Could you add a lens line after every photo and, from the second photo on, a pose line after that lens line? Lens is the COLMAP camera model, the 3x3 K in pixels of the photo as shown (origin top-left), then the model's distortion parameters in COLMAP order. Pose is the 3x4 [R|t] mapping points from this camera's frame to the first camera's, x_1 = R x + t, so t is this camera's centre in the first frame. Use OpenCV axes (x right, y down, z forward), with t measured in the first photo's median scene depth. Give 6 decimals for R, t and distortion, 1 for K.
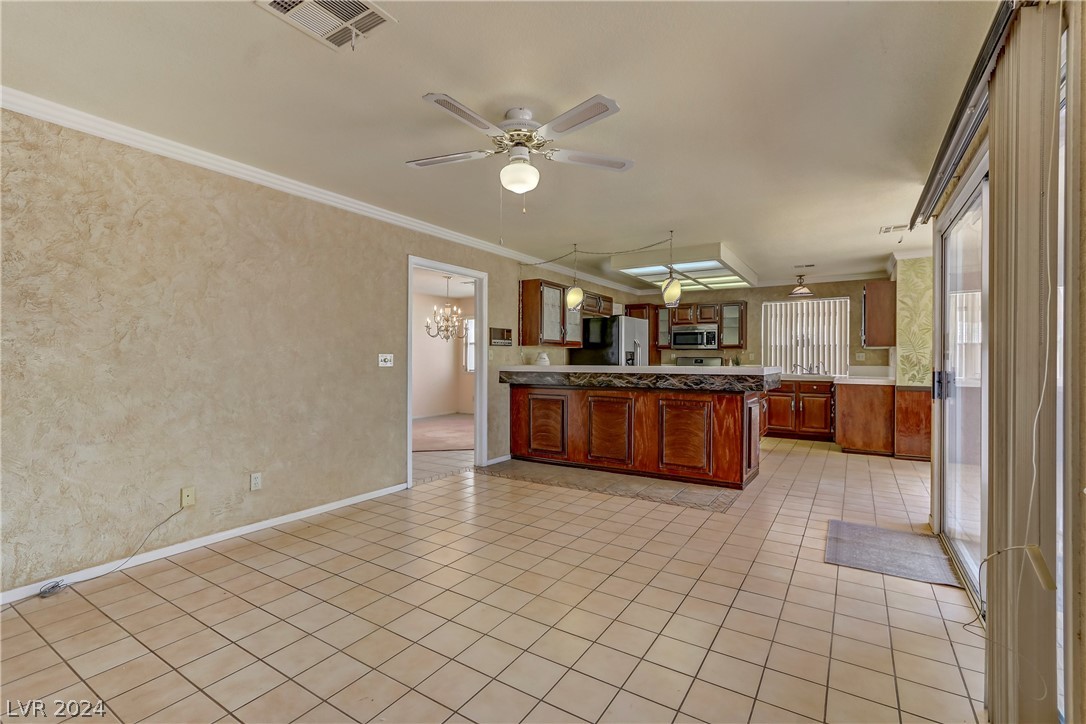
lens RADIAL K [[491.6, 0, 536.0], [0, 491.6, 359.9], [0, 0, 1]] dist [0.000615, 0.001121]
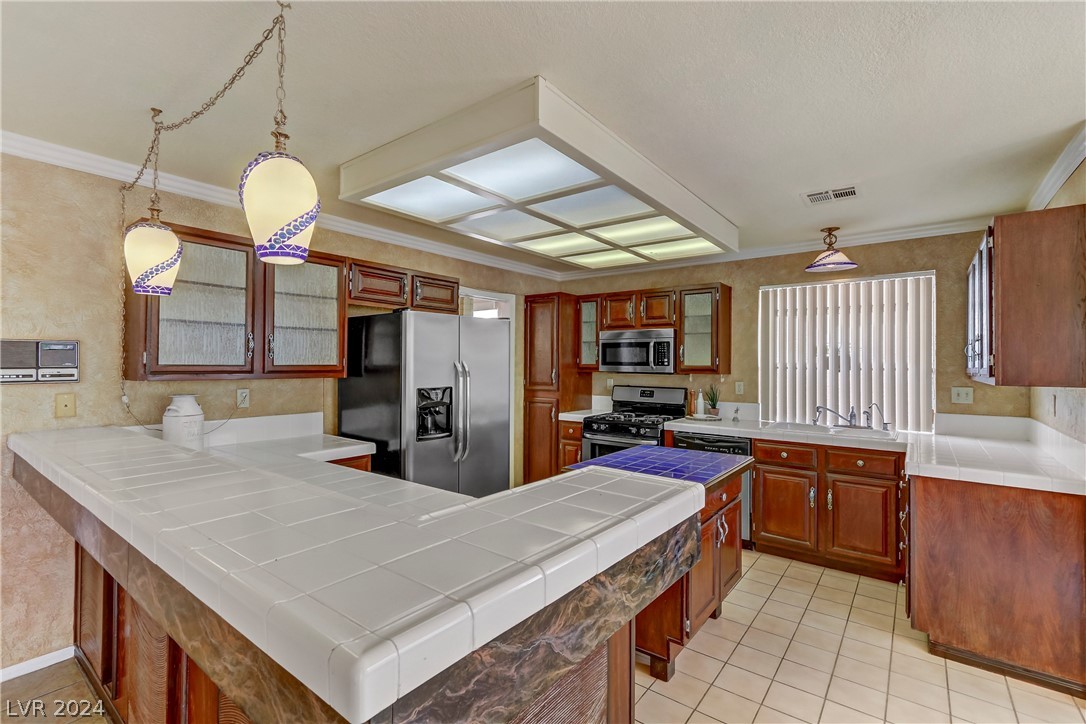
lens RADIAL K [[491.6, 0, 536.0], [0, 491.6, 359.9], [0, 0, 1]] dist [0.000615, 0.001121]
pose [[0.996285, 0.001880, -0.086098, 0.353063], [-0.002798, 0.999941, -0.010543, -0.041613], [0.086073, 0.010745, 0.996231, 0.596104]]
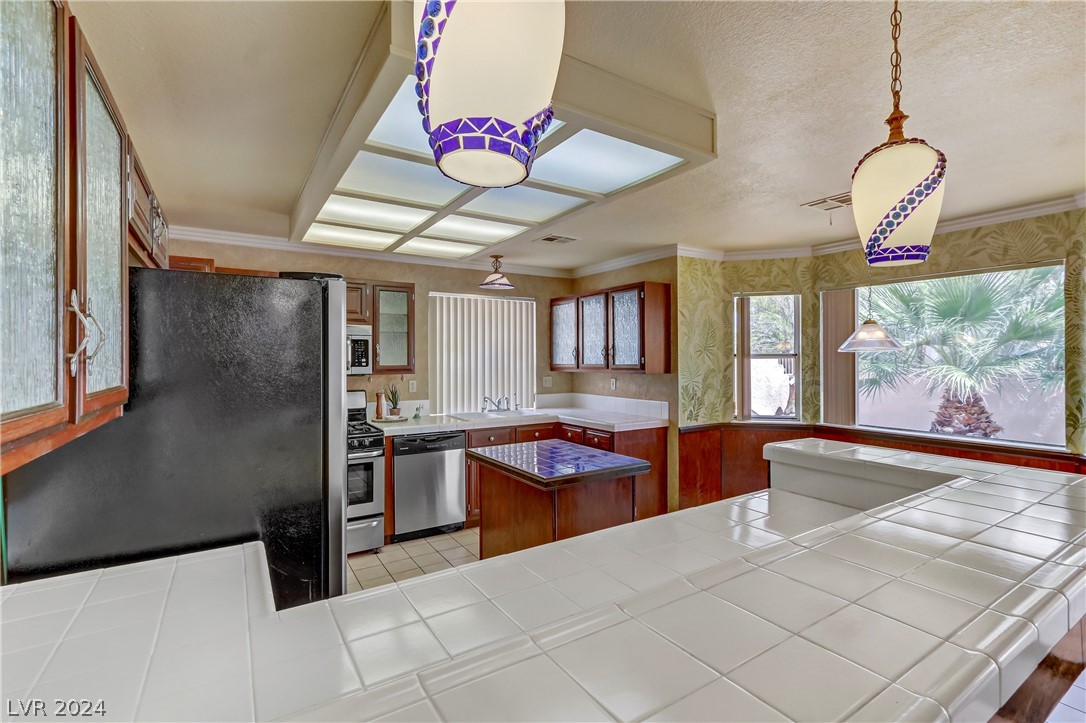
lens RADIAL K [[491.7, 0, 543.0], [0, 491.7, 361.5], [0, 0, 1]] dist [-0.001178, 0.000240]
pose [[0.412394, -0.008978, 0.910961, -0.016451], [0.007046, 0.999953, 0.006665, -0.050524], [-0.910978, 0.003670, 0.412438, 0.850550]]
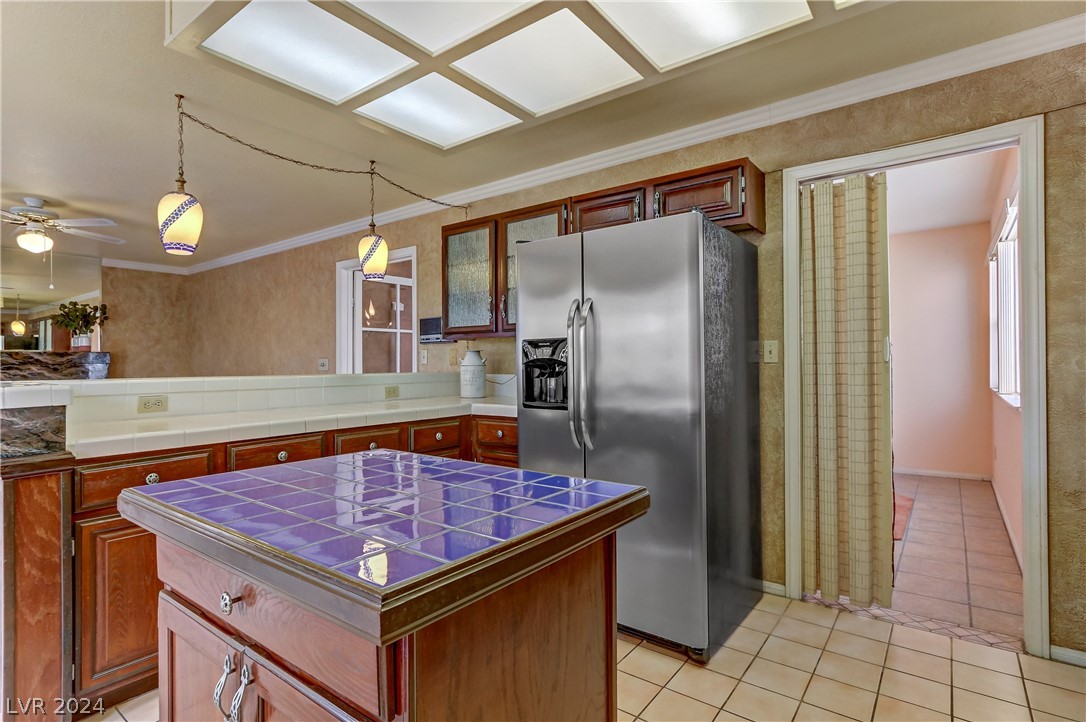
lens RADIAL K [[541.3, 0, 536.1], [0, 541.3, 359.5], [0, 0, 1]] dist [-0.004971, 0.001269]
pose [[-0.078959, -0.006401, -0.996857, 0.619589], [0.005051, 0.999964, -0.006821, -0.000207], [0.996865, -0.005574, -0.078923, 1.113555]]
